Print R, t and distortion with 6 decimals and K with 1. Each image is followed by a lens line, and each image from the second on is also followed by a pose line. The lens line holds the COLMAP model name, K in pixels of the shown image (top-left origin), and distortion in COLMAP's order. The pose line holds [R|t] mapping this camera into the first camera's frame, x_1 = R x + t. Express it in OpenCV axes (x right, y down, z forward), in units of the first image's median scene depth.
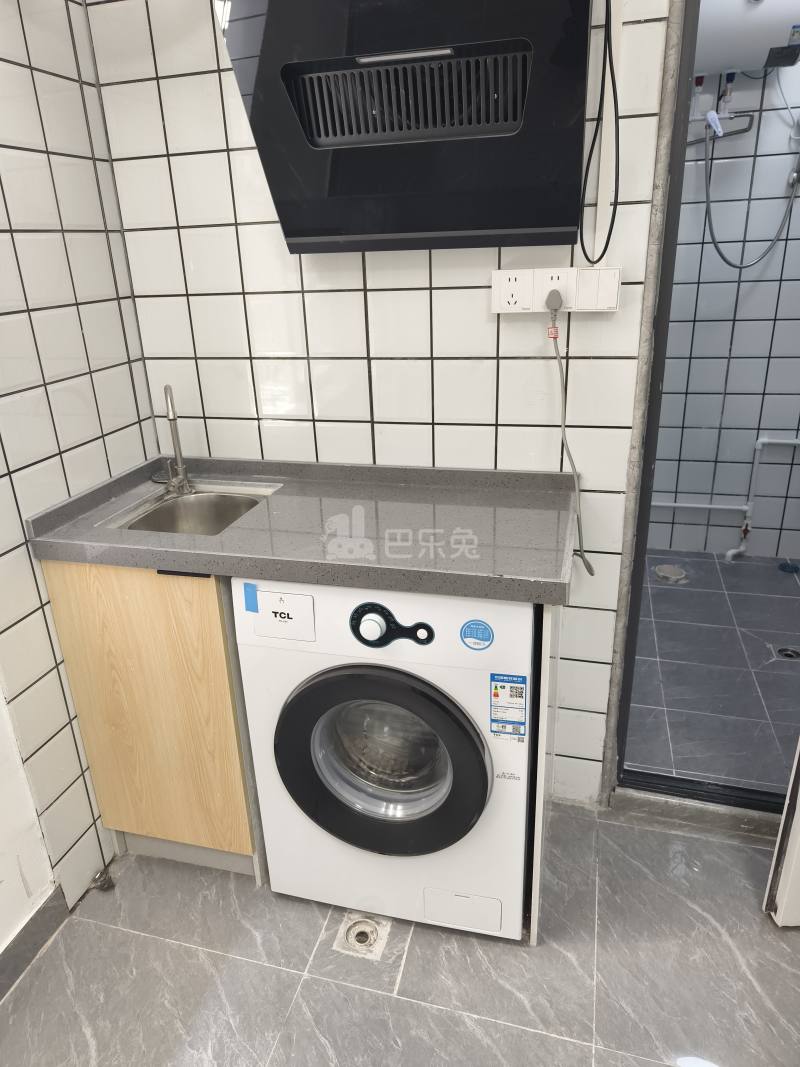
lens RADIAL K [[719.6, 0, 393.2], [0, 719.6, 535.0], [0, 0, 1]] dist [-0.001172, 0.000347]
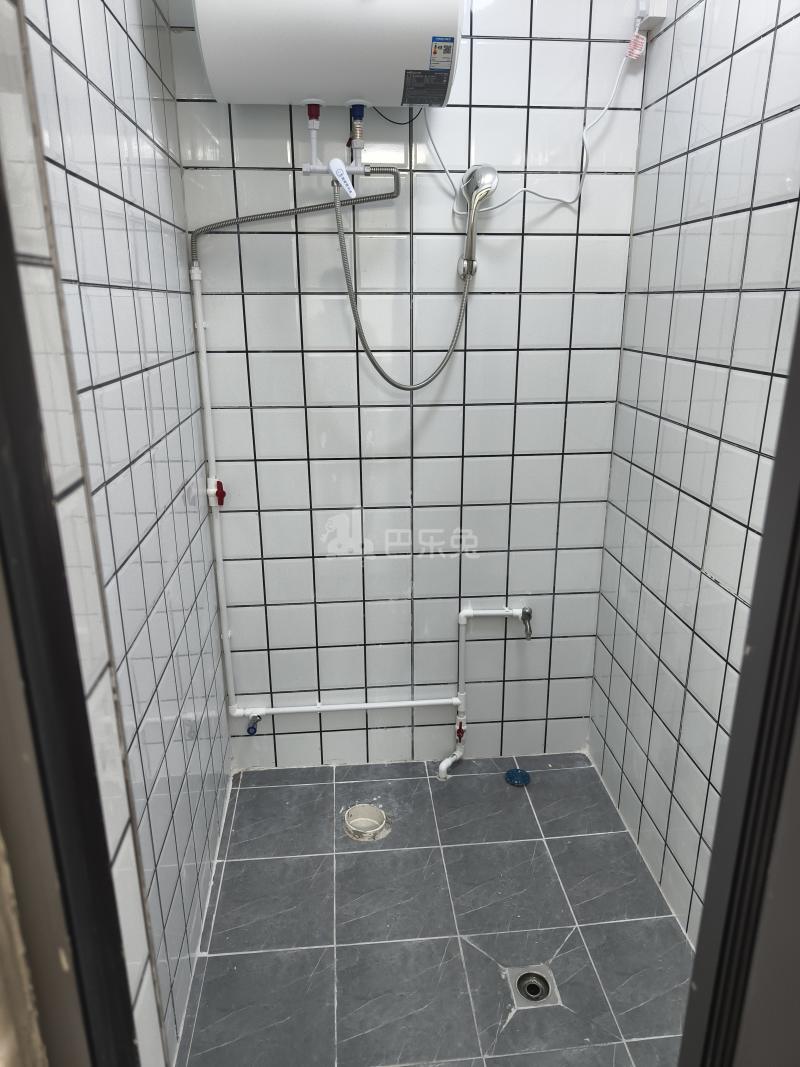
lens RADIAL K [[719.6, 0, 404.6], [0, 719.6, 535.5], [0, 0, 1]] dist [-0.001172, 0.000347]
pose [[0.932066, -0.070111, 0.355441, 0.199698], [0.100502, 0.992627, -0.067750, -0.165596], [-0.348070, 0.098870, 0.932240, 0.332053]]
